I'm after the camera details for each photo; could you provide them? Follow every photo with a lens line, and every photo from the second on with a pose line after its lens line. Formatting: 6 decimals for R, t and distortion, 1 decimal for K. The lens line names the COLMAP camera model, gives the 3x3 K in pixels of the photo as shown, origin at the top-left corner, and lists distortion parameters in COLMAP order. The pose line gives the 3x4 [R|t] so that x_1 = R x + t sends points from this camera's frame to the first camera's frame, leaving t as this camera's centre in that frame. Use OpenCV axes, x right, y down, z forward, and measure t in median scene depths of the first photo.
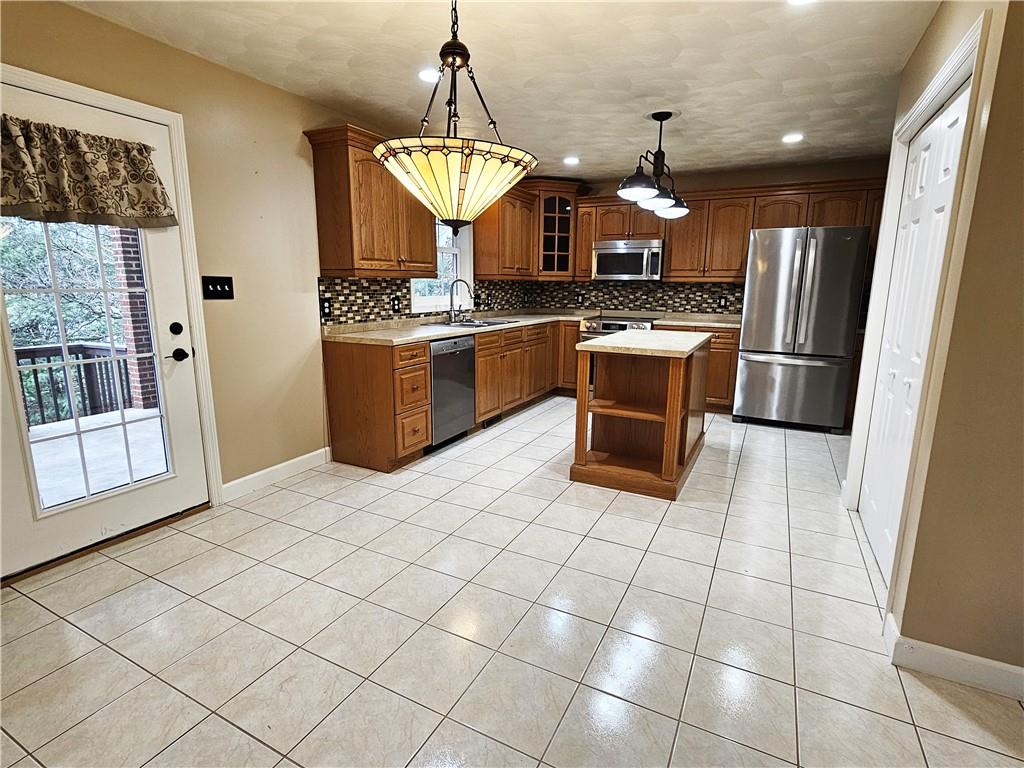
lens RADIAL K [[505.1, 0, 516.2], [0, 505.1, 380.8], [0, 0, 1]] dist [-0.001733, -0.000192]
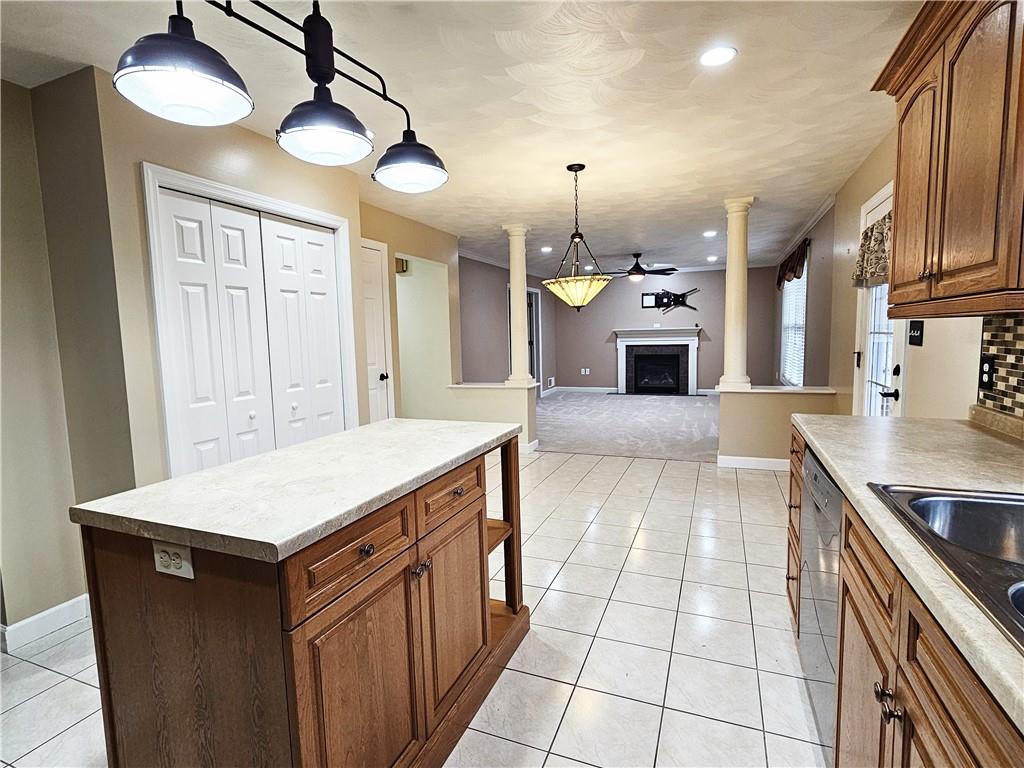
lens RADIAL K [[505.1, 0, 516.2], [0, 505.1, 380.8], [0, 0, 1]] dist [-0.001733, -0.000192]
pose [[-0.995891, 0.025169, -0.086996, 0.158745], [-0.000289, 0.959719, 0.280962, -0.277466], [0.090563, 0.279833, -0.955768, 1.421675]]
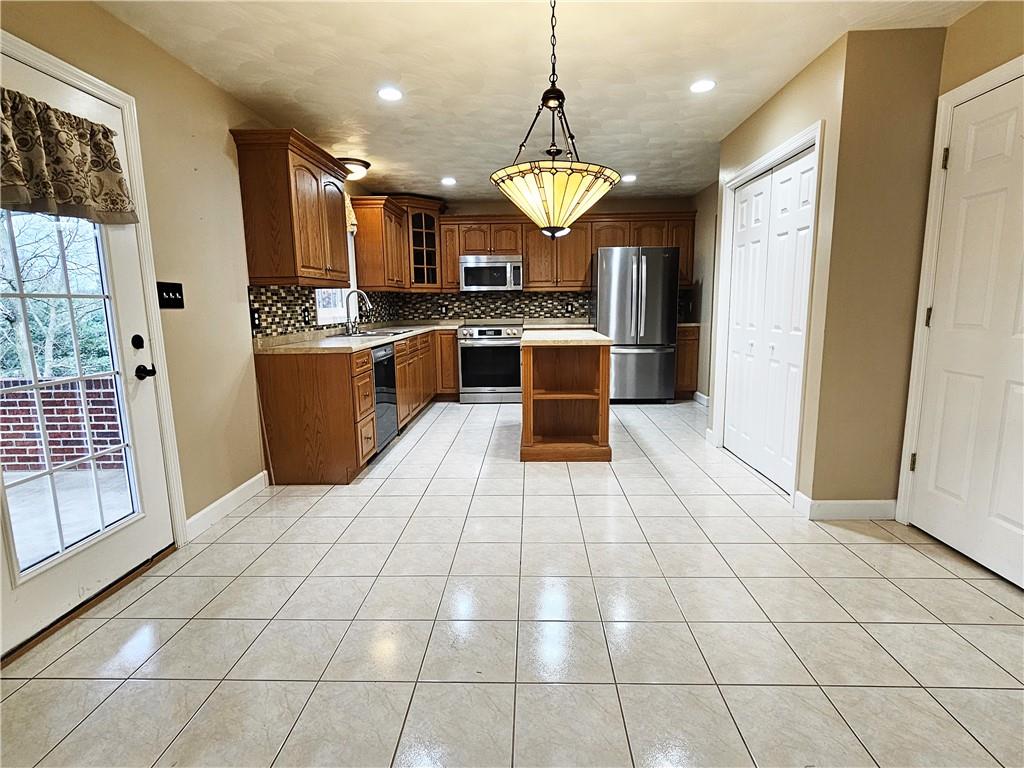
lens RADIAL K [[505.1, 0, 516.2], [0, 505.1, 380.8], [0, 0, 1]] dist [-0.001733, -0.000192]
pose [[0.902912, -0.086960, 0.420937, -0.335001], [0.102574, 0.994619, -0.014548, 0.029642], [-0.417407, 0.056312, 0.906973, -0.030980]]
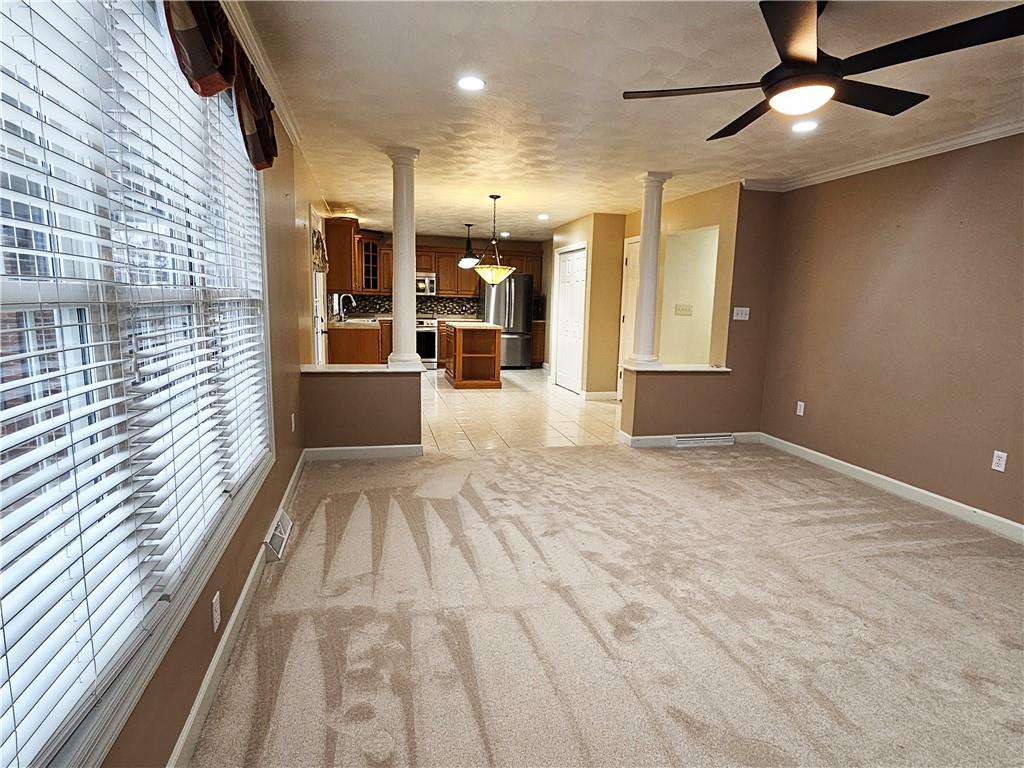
lens RADIAL K [[549.5, 0, 514.8], [0, 549.5, 384.2], [0, 0, 1]] dist [-0.001449, -0.000294]
pose [[0.748641, -0.091394, 0.656646, -1.158333], [0.106703, 0.994150, 0.016718, 0.151070], [-0.654333, 0.057550, 0.754014, -0.878956]]
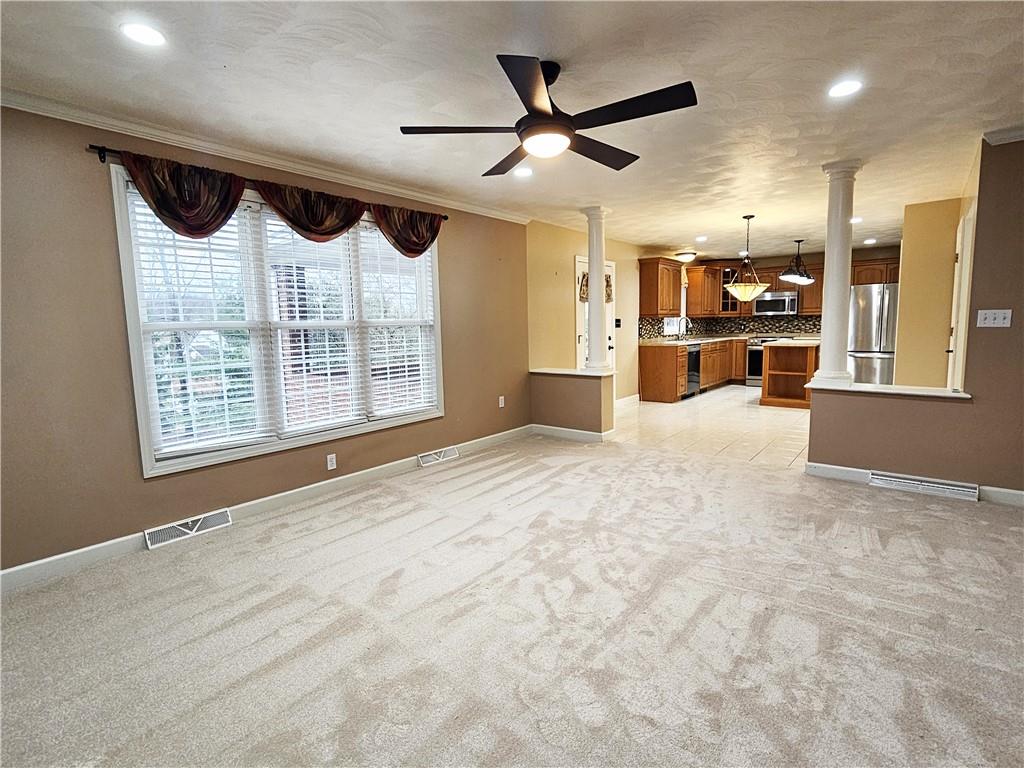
lens RADIAL K [[505.1, 0, 516.2], [0, 505.1, 380.8], [0, 0, 1]] dist [-0.001733, -0.000192]
pose [[0.978626, -0.007873, -0.205499, -0.444038], [-0.008138, 0.997002, -0.076949, 0.248768], [0.205488, 0.076977, 0.975628, -1.277302]]
